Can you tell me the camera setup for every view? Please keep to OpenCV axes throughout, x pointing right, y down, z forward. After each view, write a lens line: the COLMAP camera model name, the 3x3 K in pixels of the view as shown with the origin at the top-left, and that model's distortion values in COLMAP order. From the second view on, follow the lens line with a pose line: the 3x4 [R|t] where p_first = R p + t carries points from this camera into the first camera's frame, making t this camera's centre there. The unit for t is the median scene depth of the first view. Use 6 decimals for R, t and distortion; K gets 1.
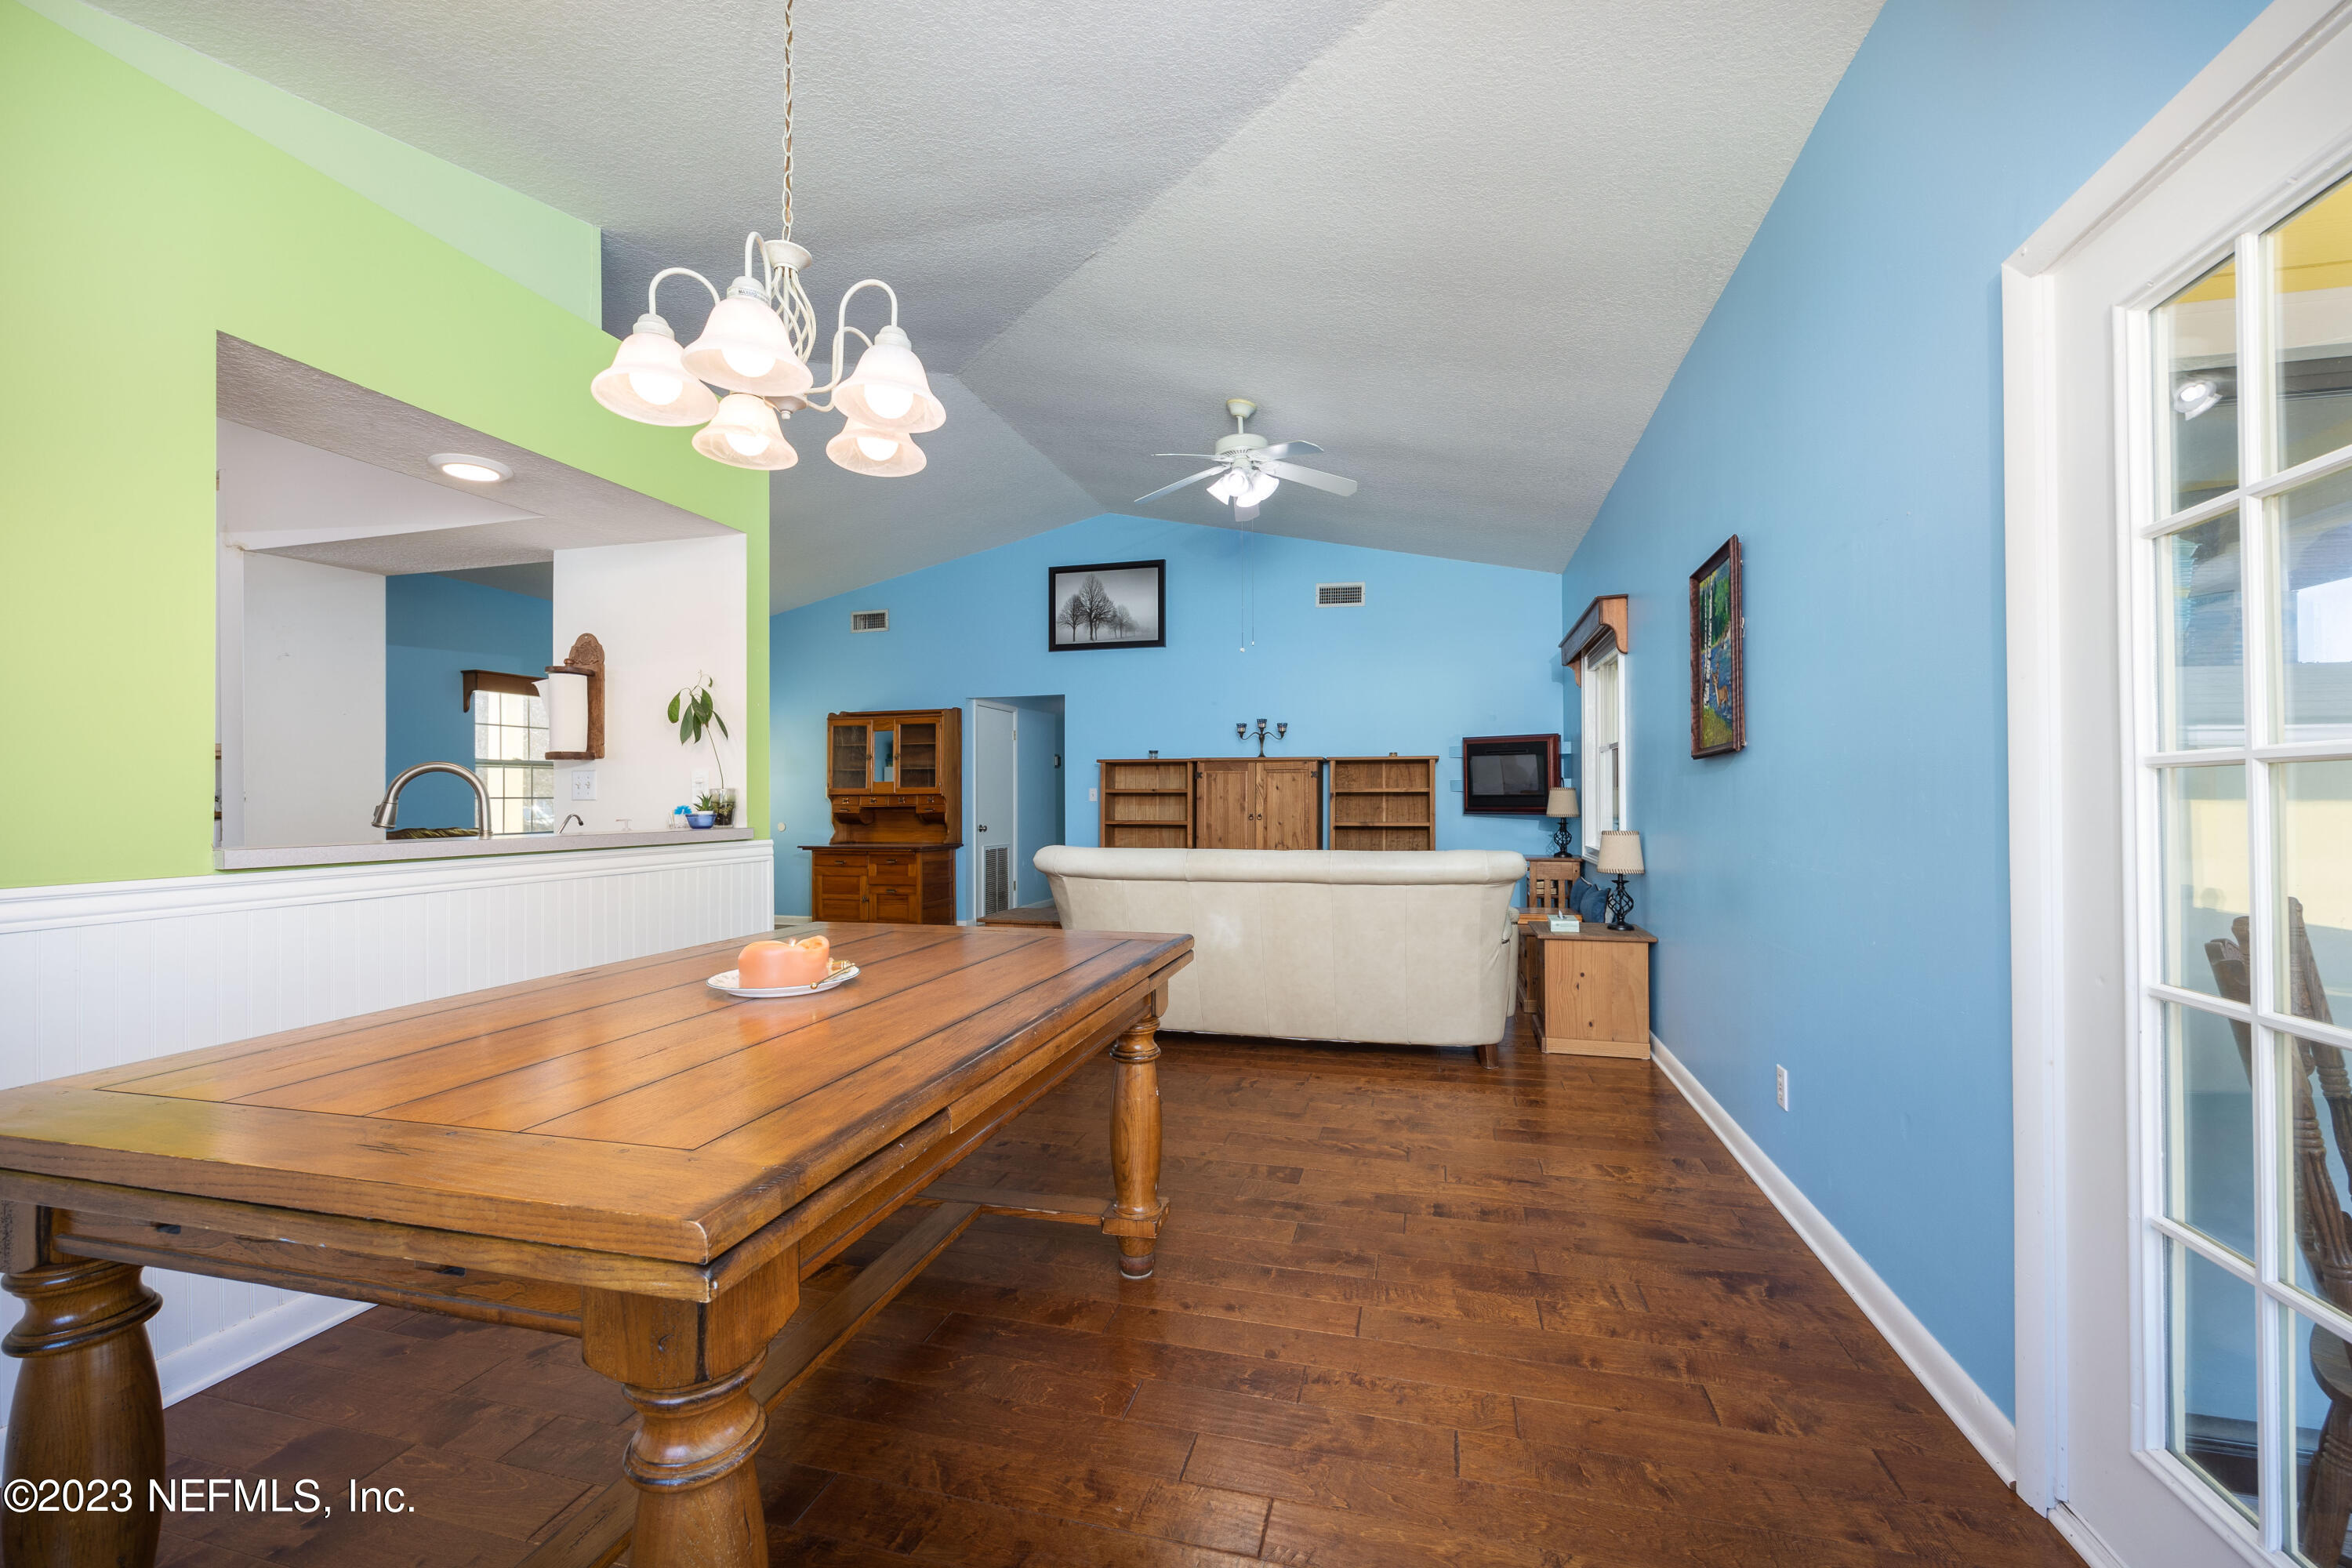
lens RADIAL K [[955.7, 0, 1183.2], [0, 955.7, 794.0], [0, 0, 1]] dist [-0.001448, -0.000254]
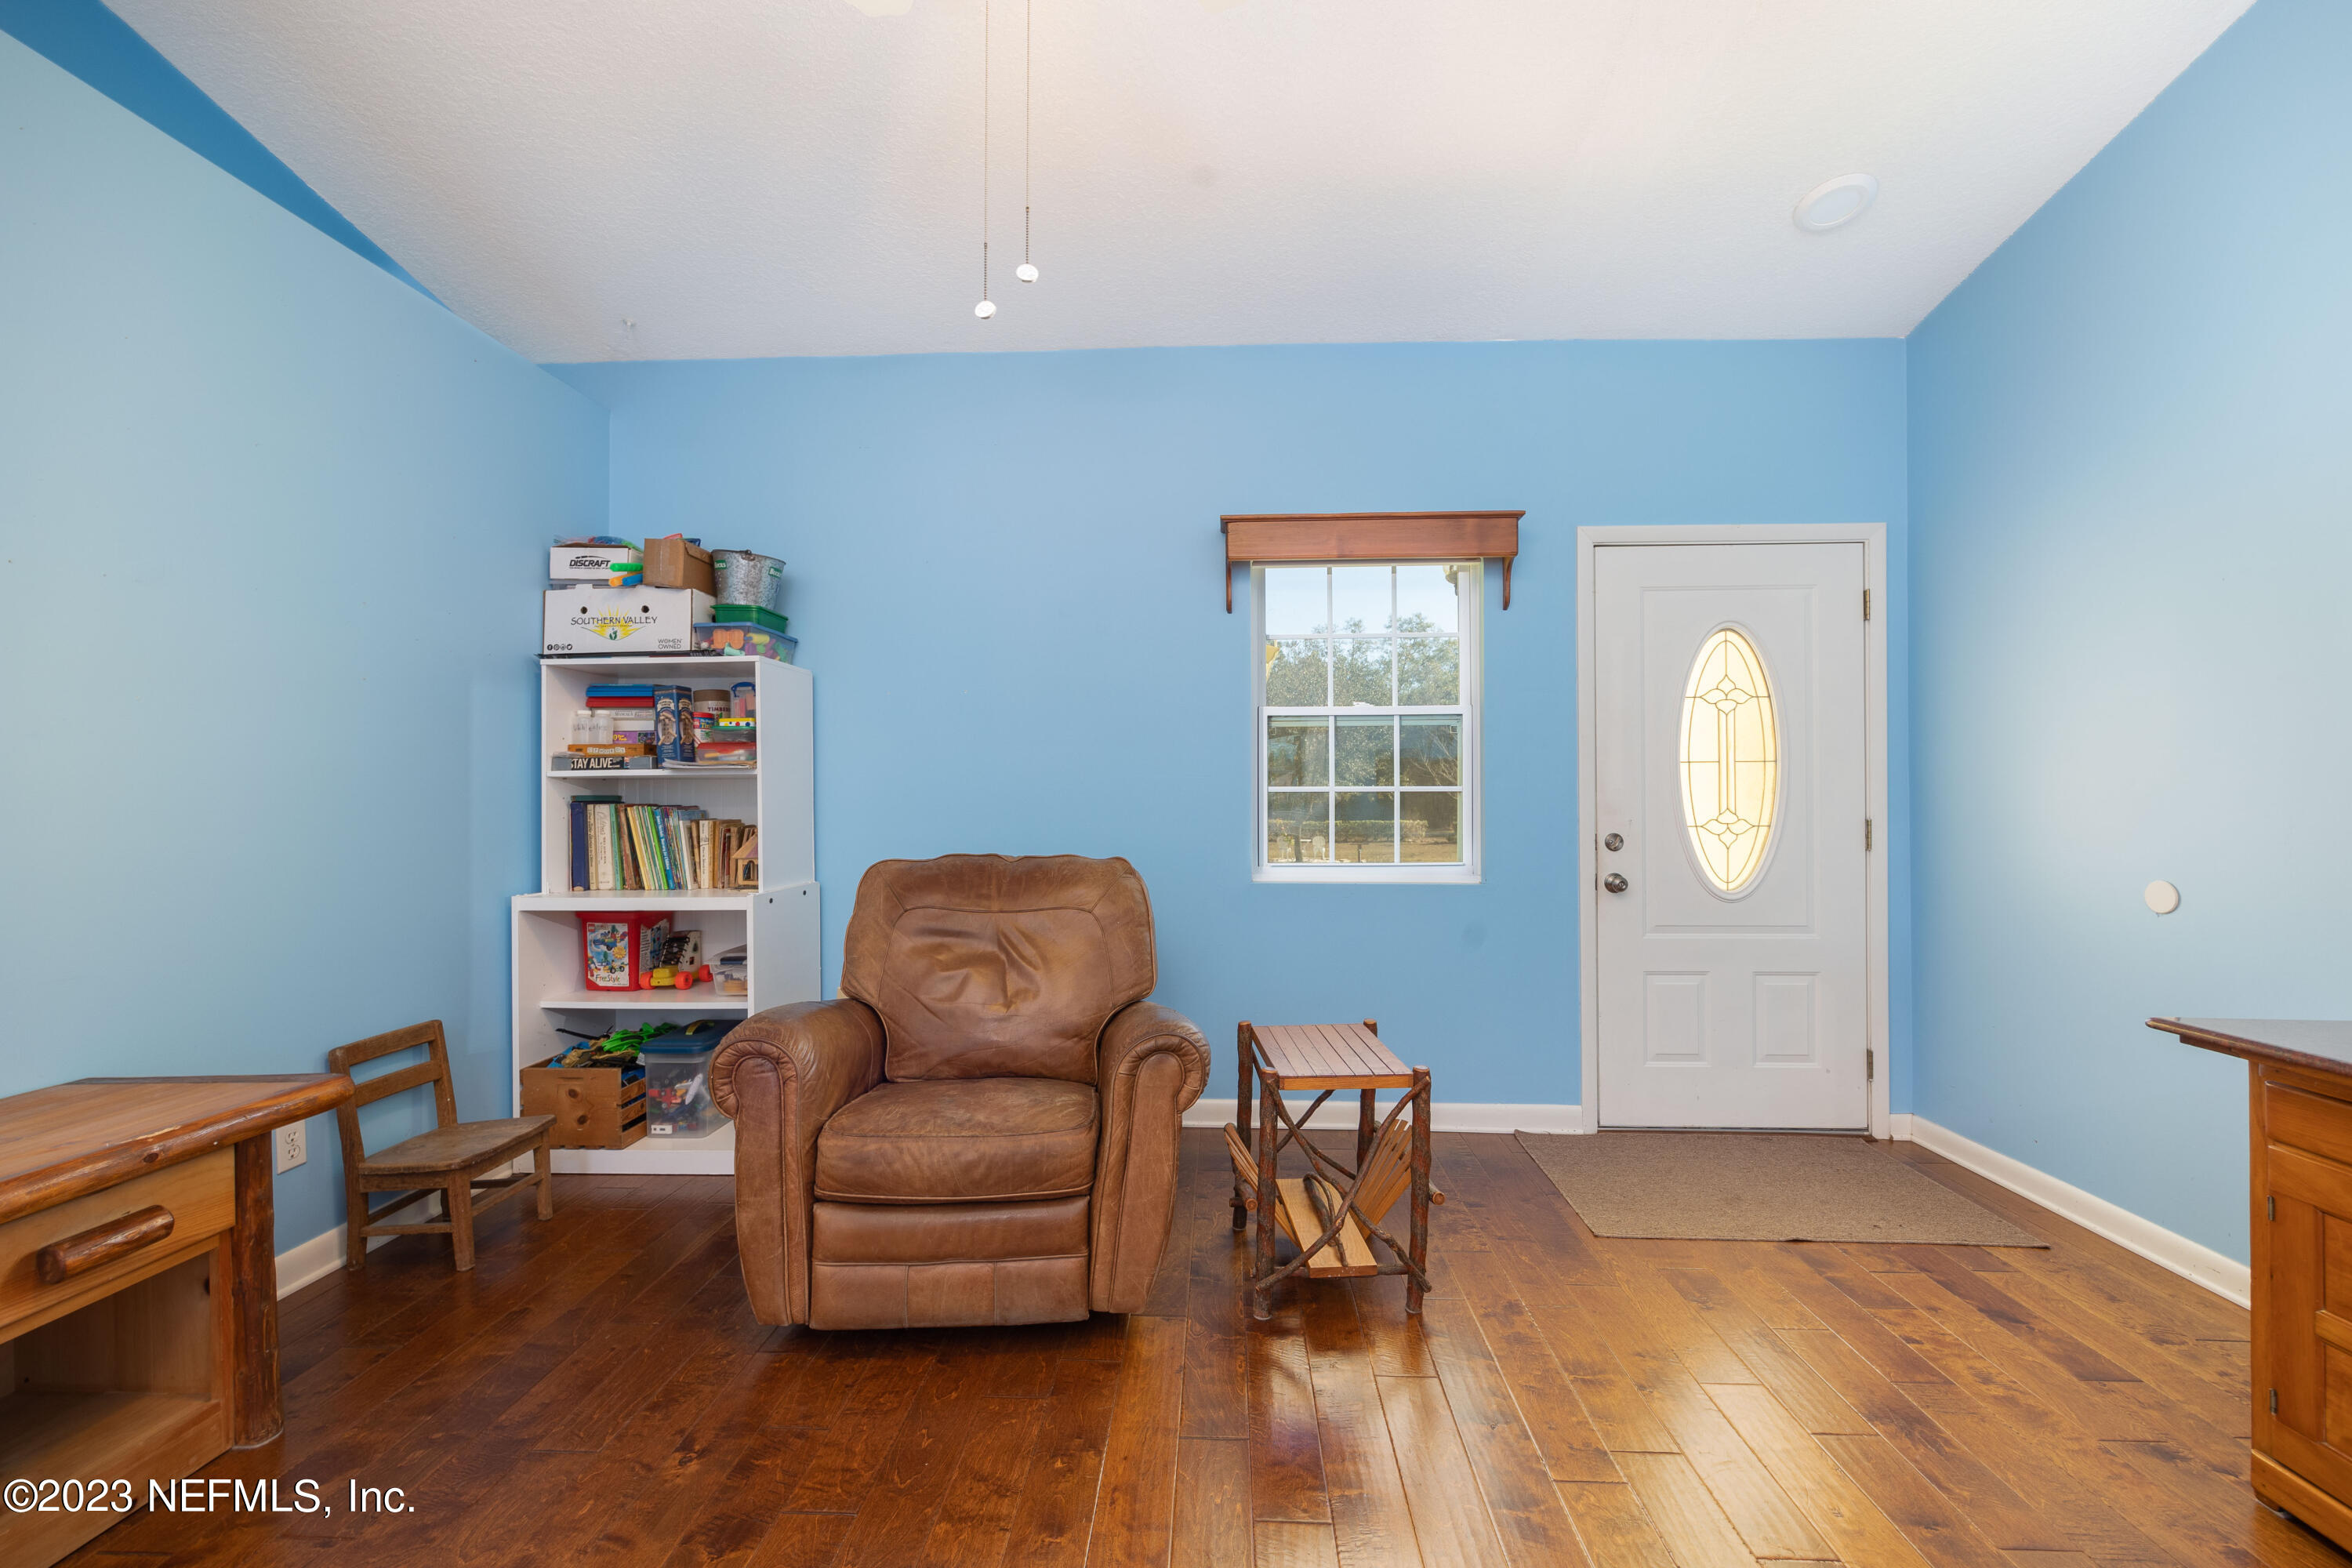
lens RADIAL K [[937.3, 0, 1184.1], [0, 937.3, 789.5], [0, 0, 1]] dist [-0.003130, -0.000386]
pose [[0.234712, -0.001788, -0.972063, -0.256395], [0.004907, 0.999988, -0.000654, 0.003192], [0.972053, -0.004616, 0.234717, 0.756409]]
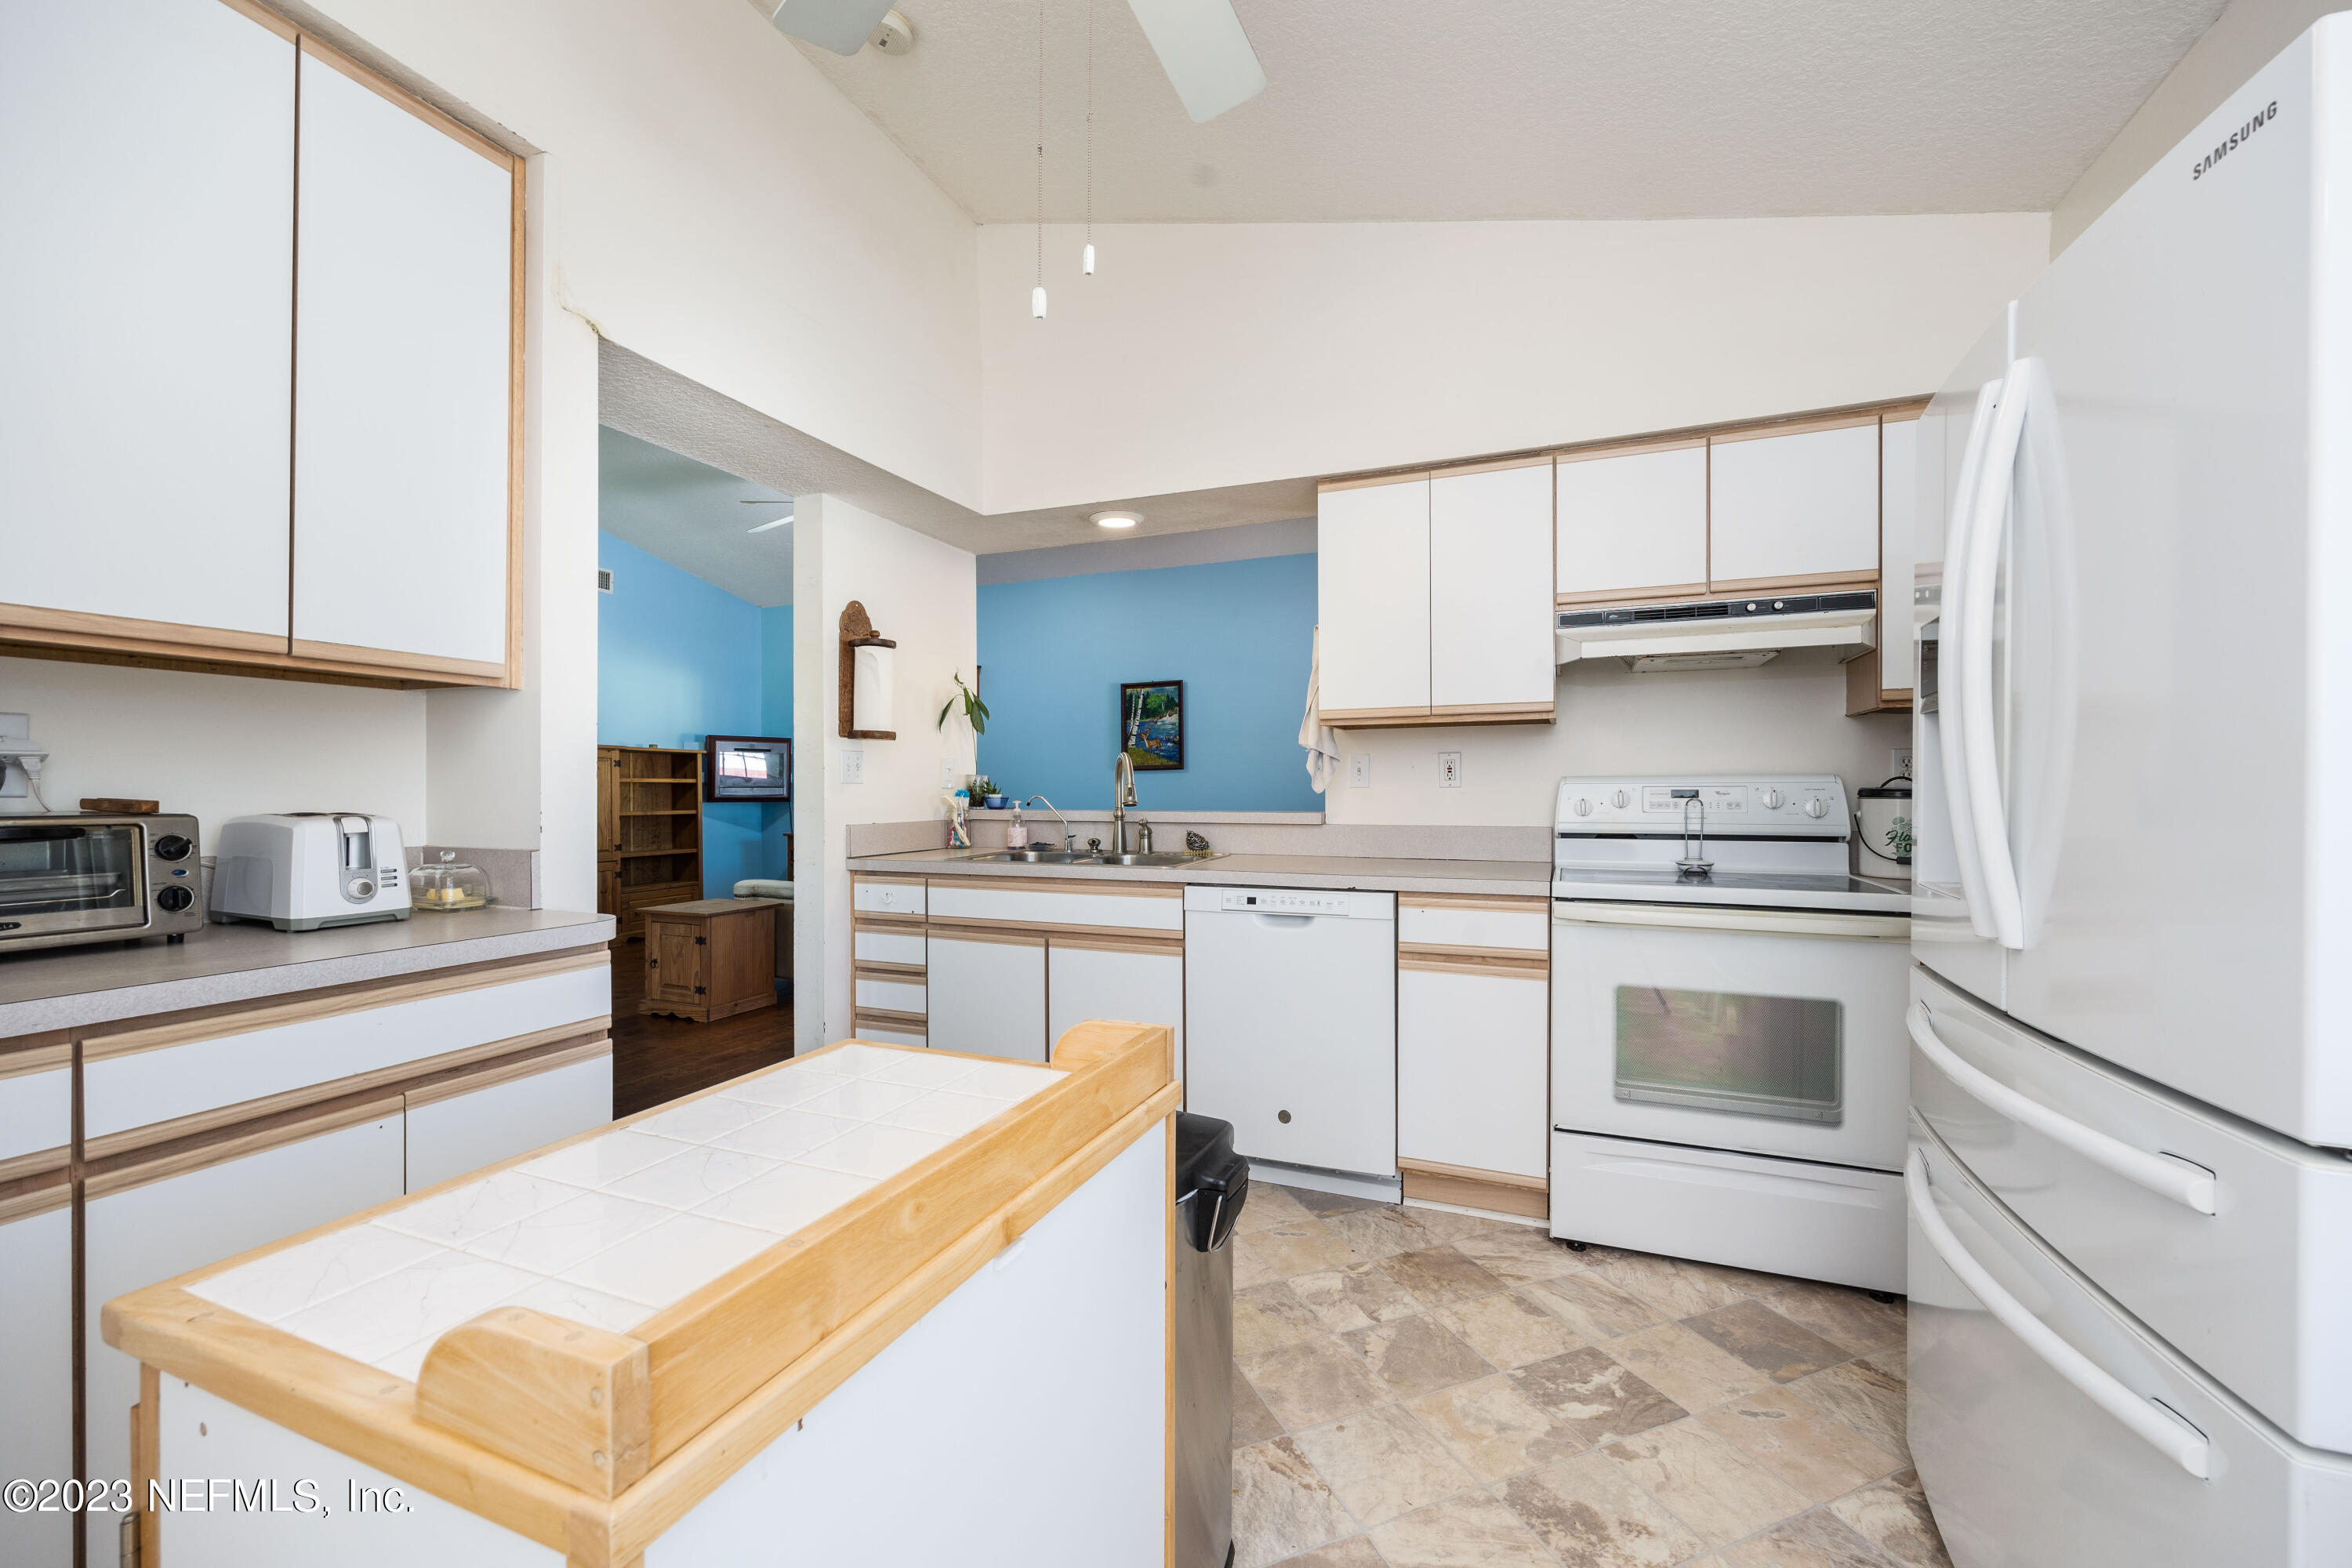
lens RADIAL K [[948.7, 0, 1167.9], [0, 948.7, 791.4], [0, 0, 1]] dist [0.000370, -0.000107]
pose [[0.140381, 0.000149, 0.990097, -0.667692], [-0.007085, 0.999975, 0.000854, 0.003059], [-0.990072, -0.007134, 0.140379, 0.272828]]
